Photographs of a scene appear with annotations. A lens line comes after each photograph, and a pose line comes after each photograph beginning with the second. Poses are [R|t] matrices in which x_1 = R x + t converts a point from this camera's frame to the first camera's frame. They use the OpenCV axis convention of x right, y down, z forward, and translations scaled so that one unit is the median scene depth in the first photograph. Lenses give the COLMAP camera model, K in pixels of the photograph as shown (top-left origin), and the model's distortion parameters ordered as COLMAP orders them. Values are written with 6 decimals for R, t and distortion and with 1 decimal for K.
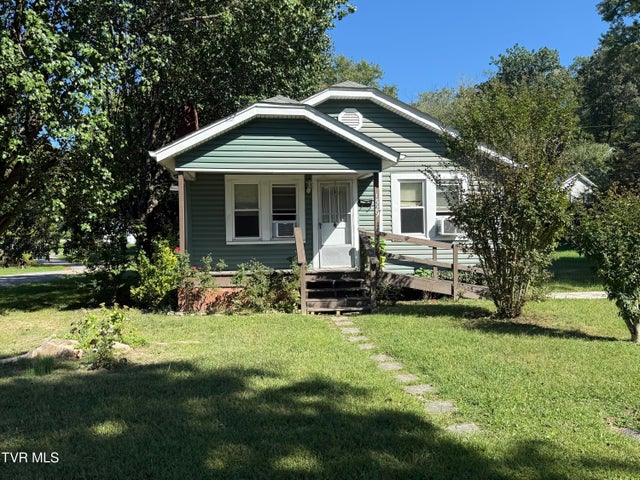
lens RADIAL K [[557.4, 0, 317.3], [0, 557.4, 245.6], [0, 0, 1]] dist [0.089880, -0.130656]
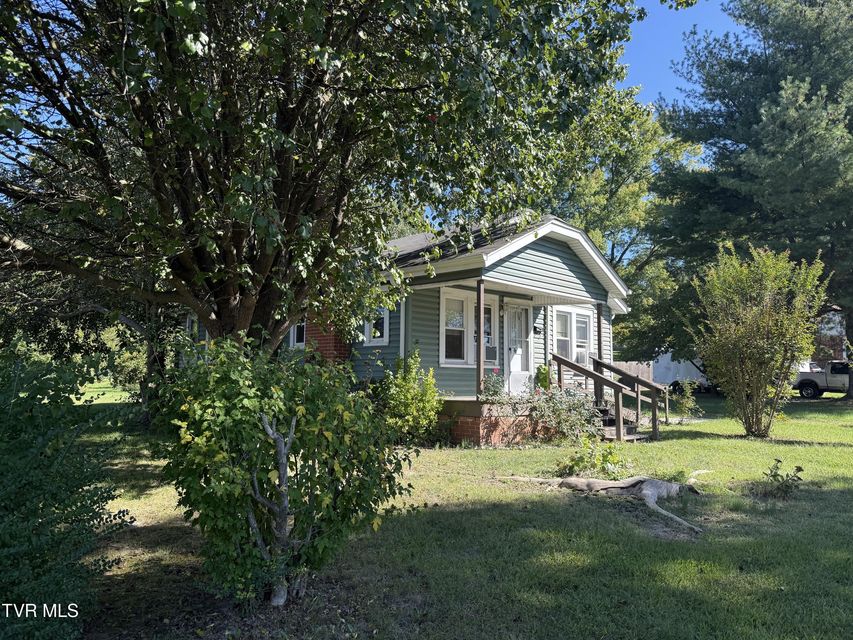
lens RADIAL K [[599.3, 0, 426.4], [0, 599.3, 320.6], [0, 0, 1]] dist [-0.000889, -0.000097]
pose [[0.785369, 0.086121, 0.613008, -0.816061], [-0.025582, 0.993945, -0.106863, 0.028347], [-0.618500, 0.068245, 0.782816, 0.317793]]
